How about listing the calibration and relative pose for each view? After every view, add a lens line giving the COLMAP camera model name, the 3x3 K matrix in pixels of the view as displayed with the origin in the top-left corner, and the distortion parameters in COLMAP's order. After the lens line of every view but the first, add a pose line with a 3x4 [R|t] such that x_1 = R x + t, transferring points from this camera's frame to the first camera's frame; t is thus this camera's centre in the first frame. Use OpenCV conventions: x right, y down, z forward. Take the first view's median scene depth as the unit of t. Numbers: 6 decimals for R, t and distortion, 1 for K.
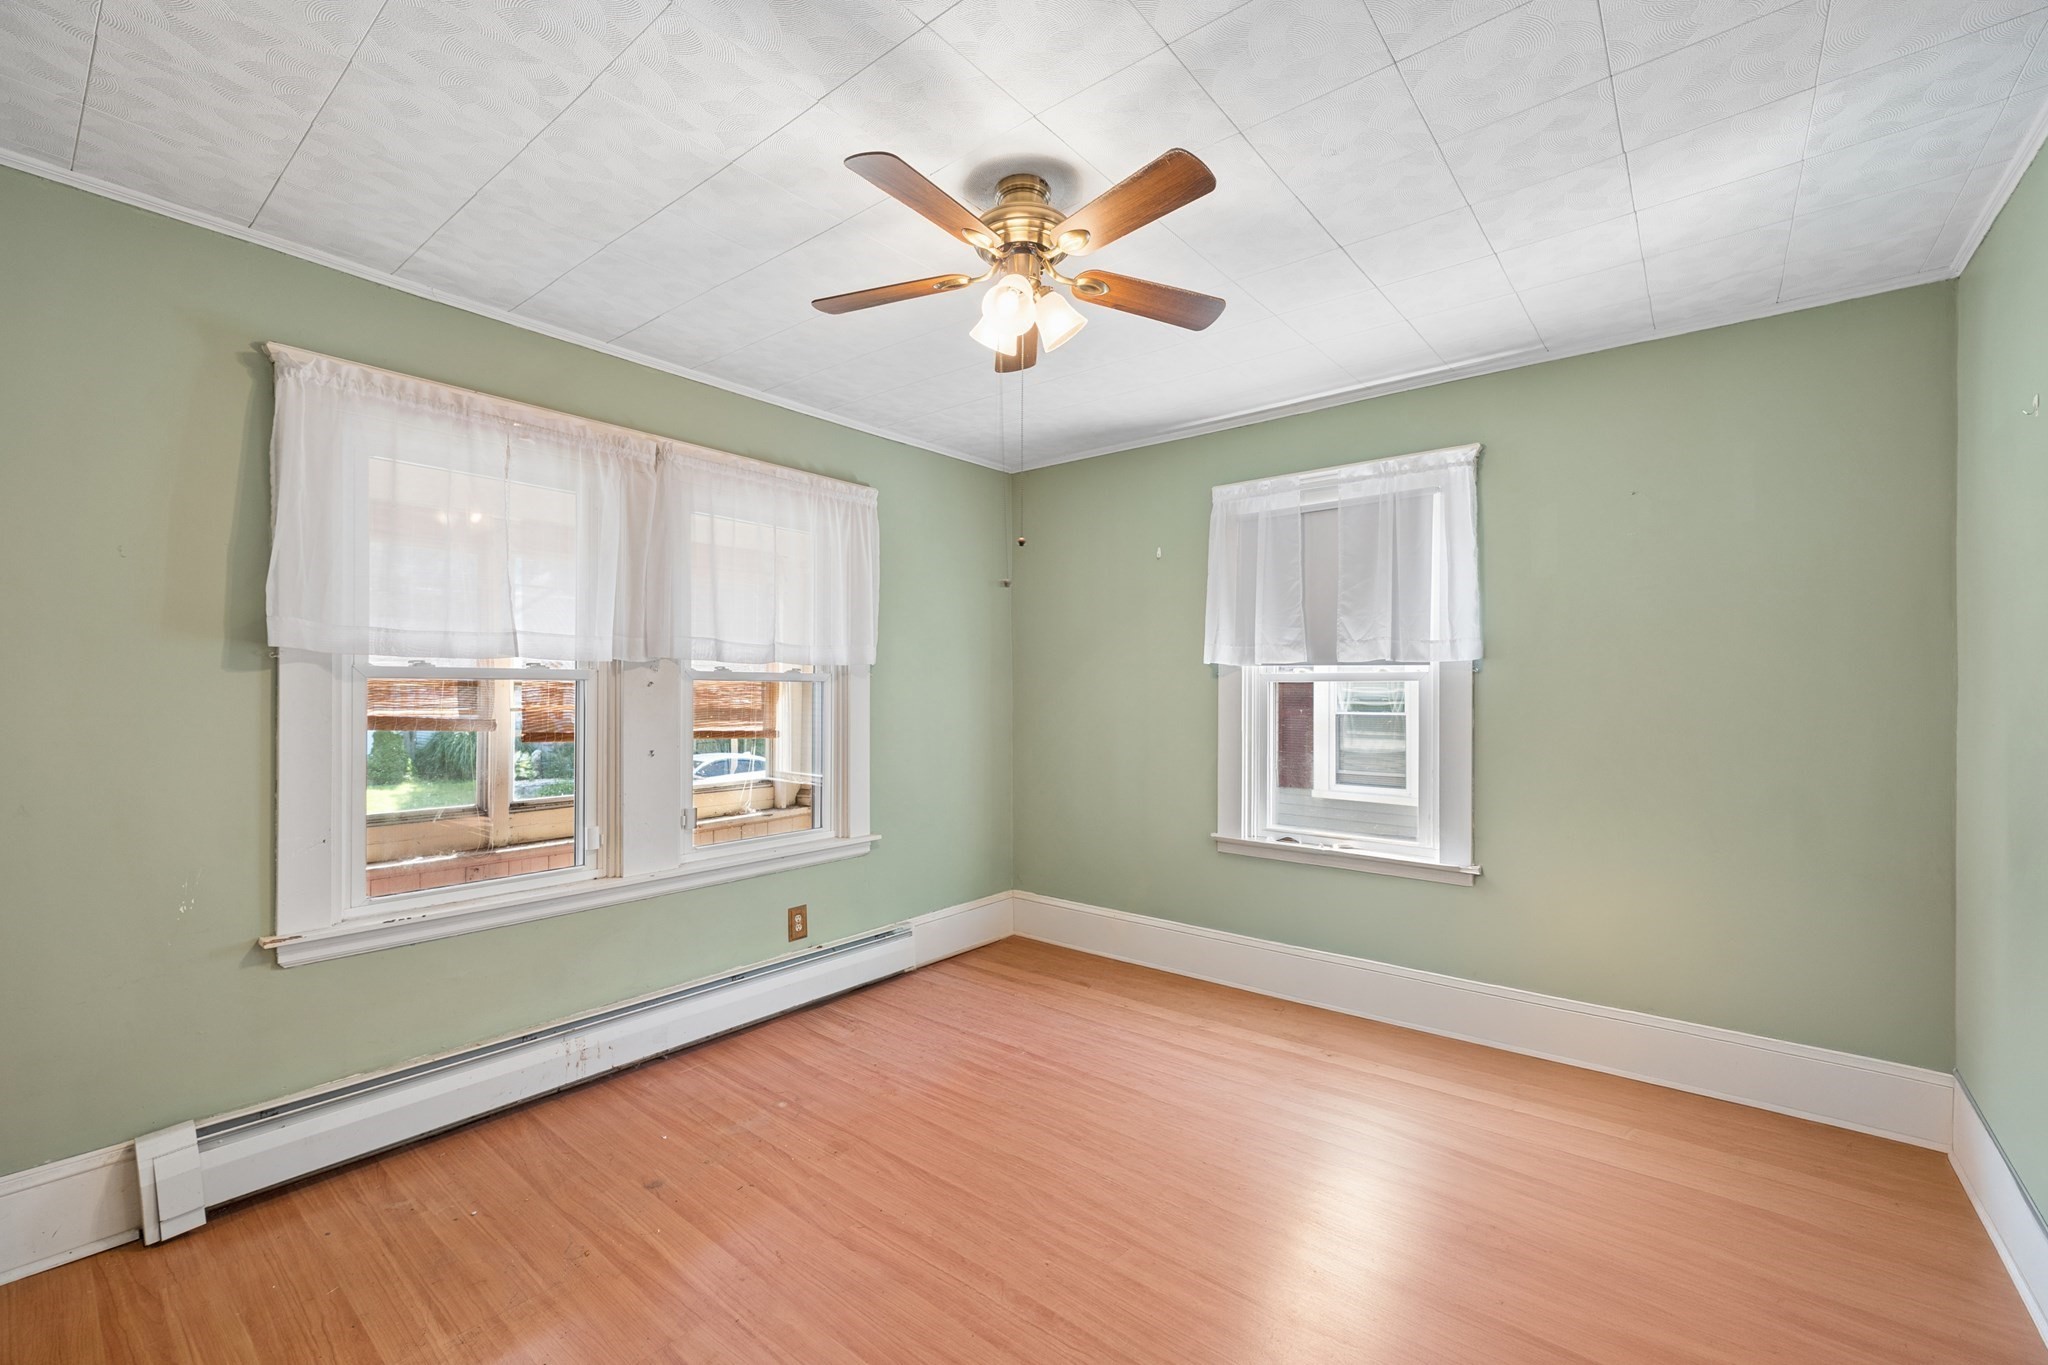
lens RADIAL K [[841.5, 0, 1014.1], [0, 841.5, 684.8], [0, 0, 1]] dist [0.001868, 0.000091]
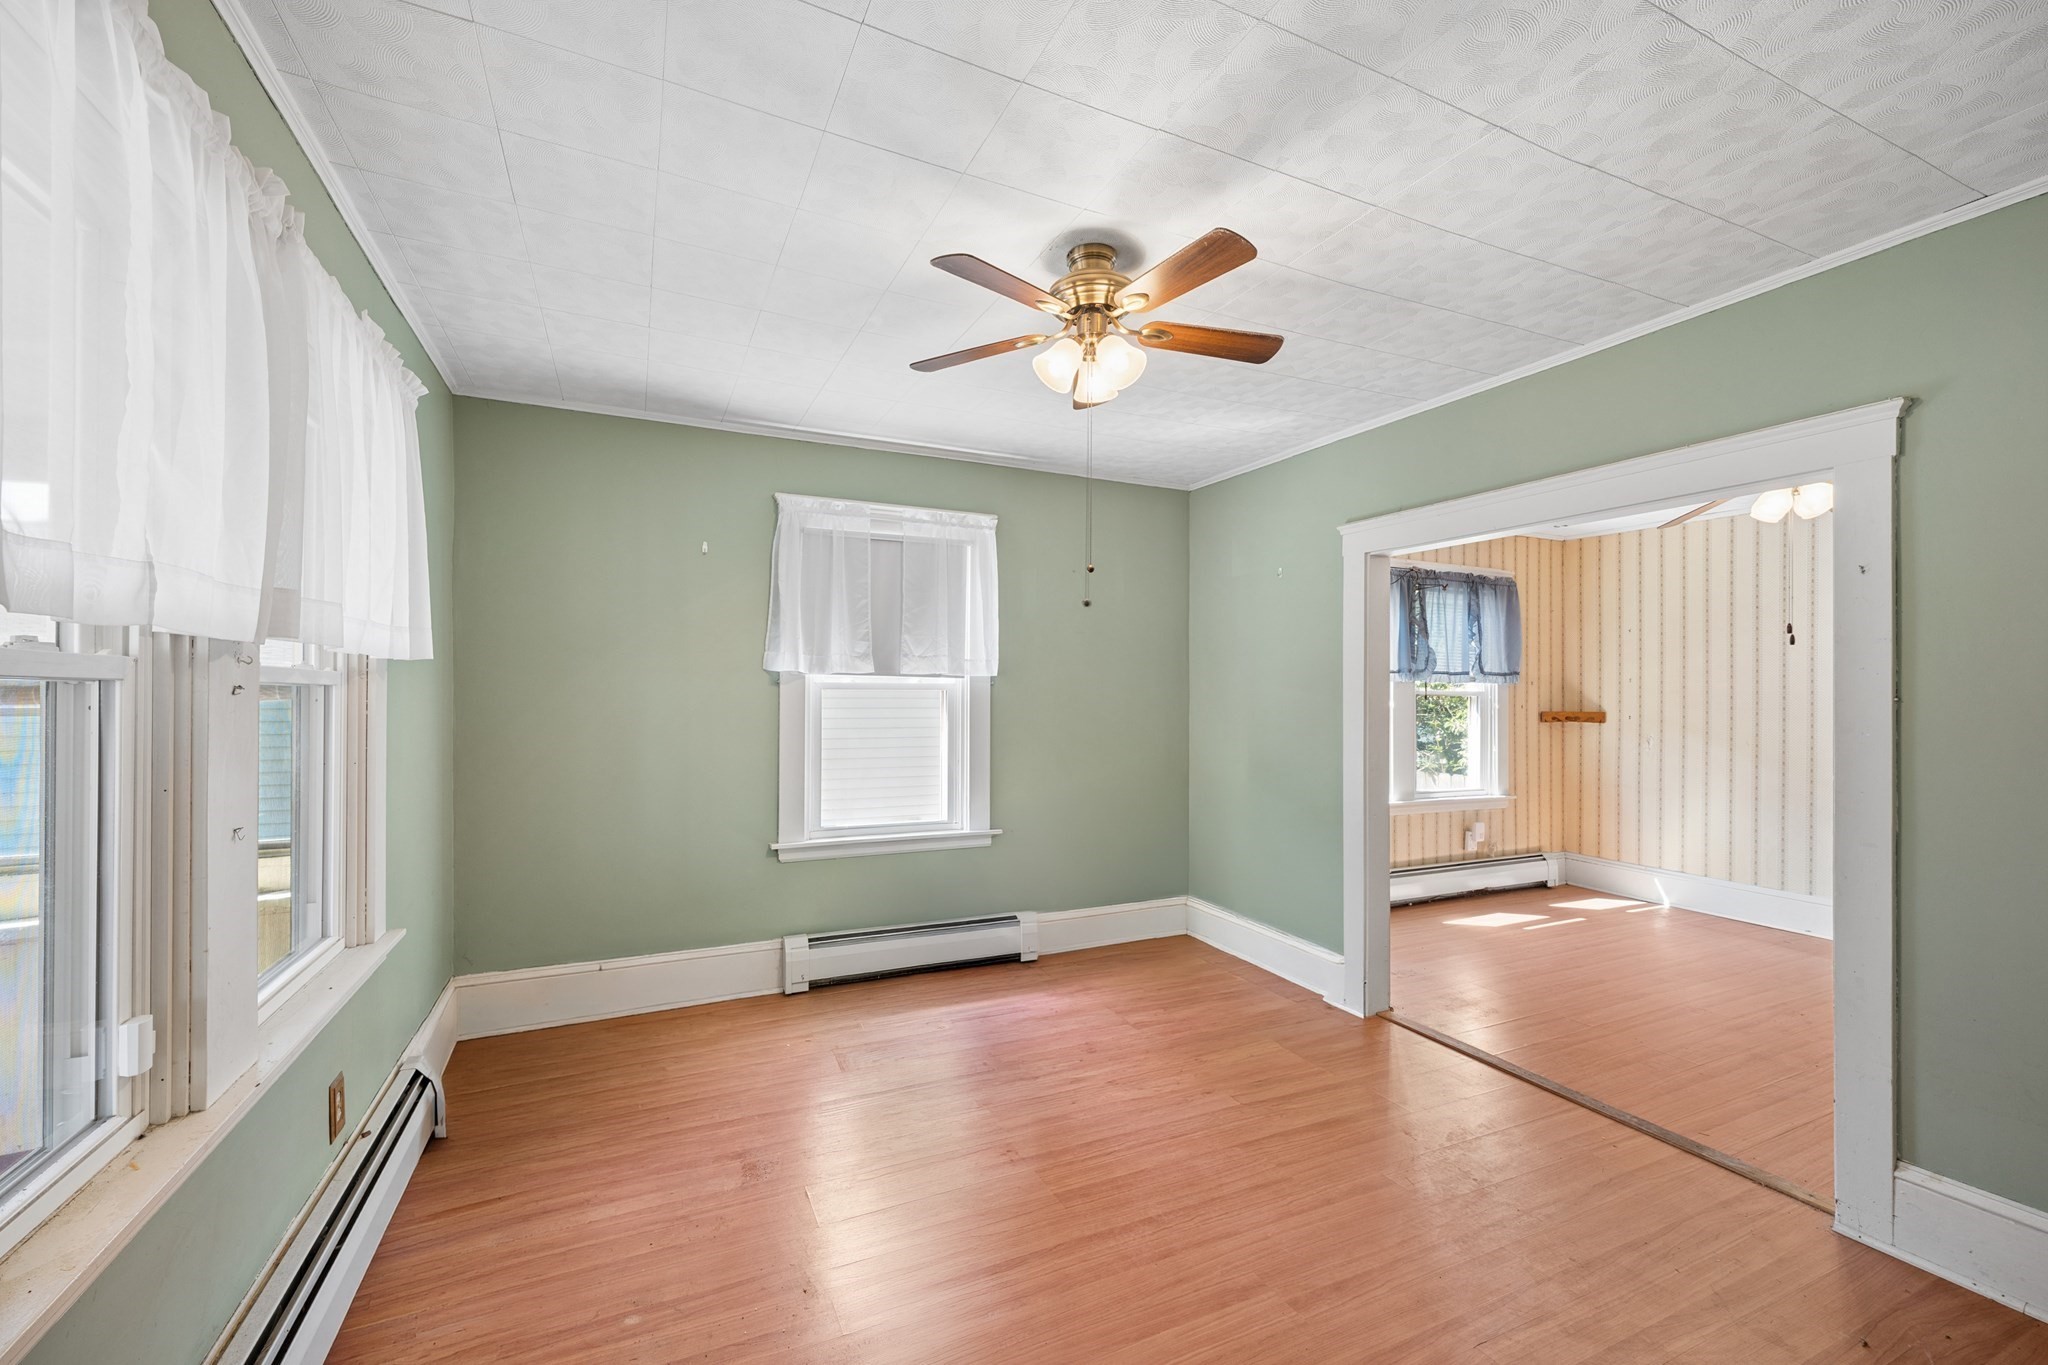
lens RADIAL K [[846.4, 0, 1032.2], [0, 846.4, 687.7], [0, 0, 1]] dist [-0.000732, -0.000028]
pose [[0.422795, 0.007471, 0.906194, -0.612347], [-0.009688, 0.999946, -0.003724, -0.005431], [-0.906173, -0.007204, 0.422845, 0.348819]]
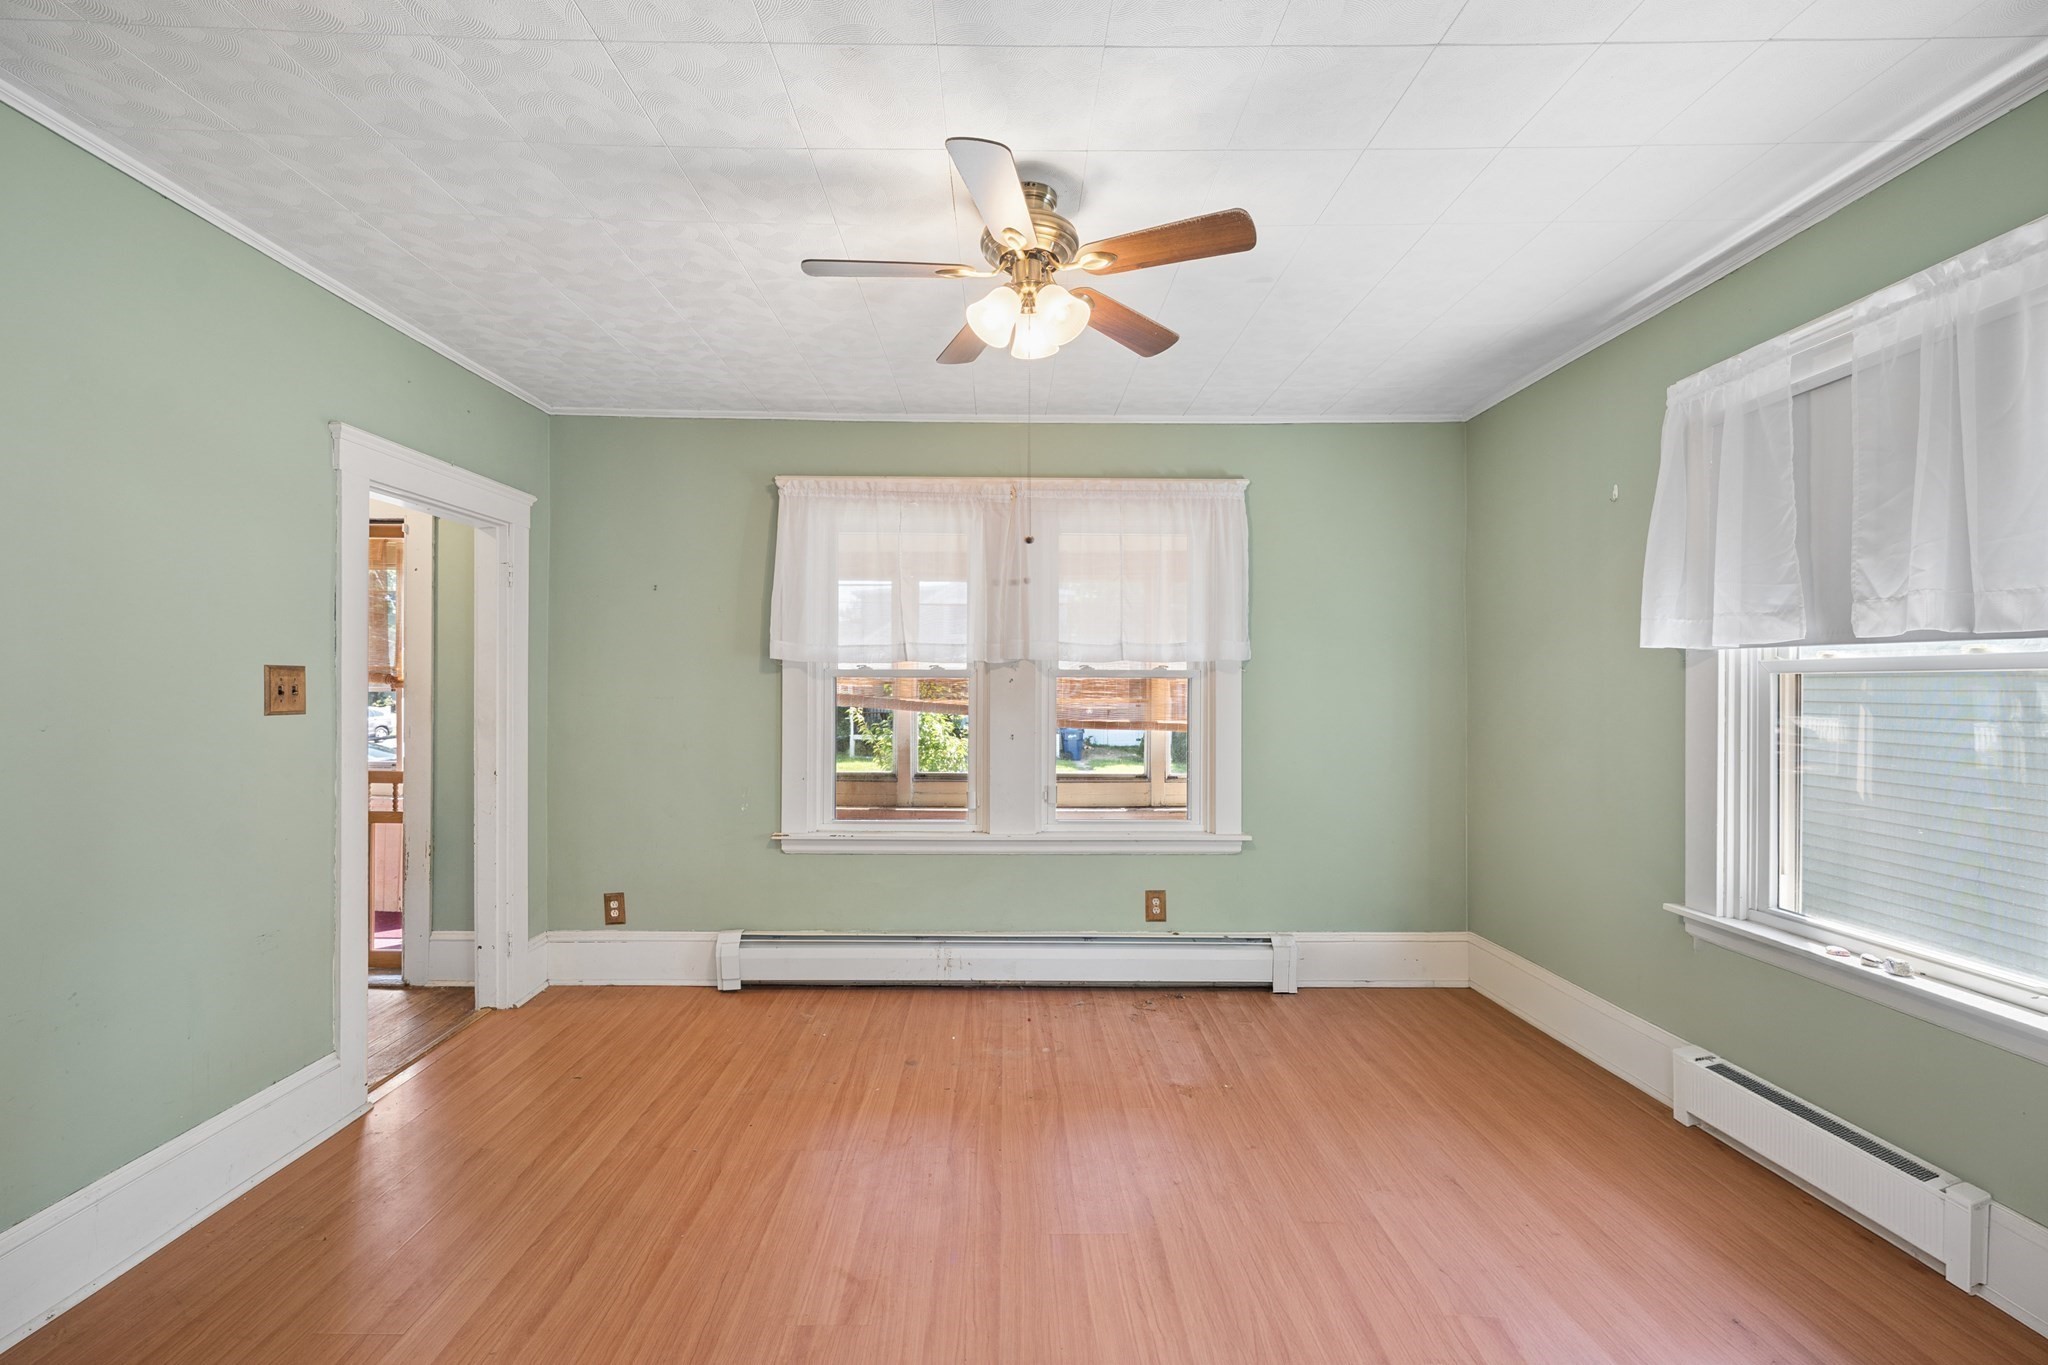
lens RADIAL K [[843.0, 0, 1013.4], [0, 843.0, 680.7], [0, 0, 1]] dist [0.002136, -0.000143]
pose [[0.644118, -0.003630, -0.764917, 0.466230], [0.001372, 0.999993, -0.003589, 0.003602], [0.764925, 0.001262, 0.644119, 0.190628]]
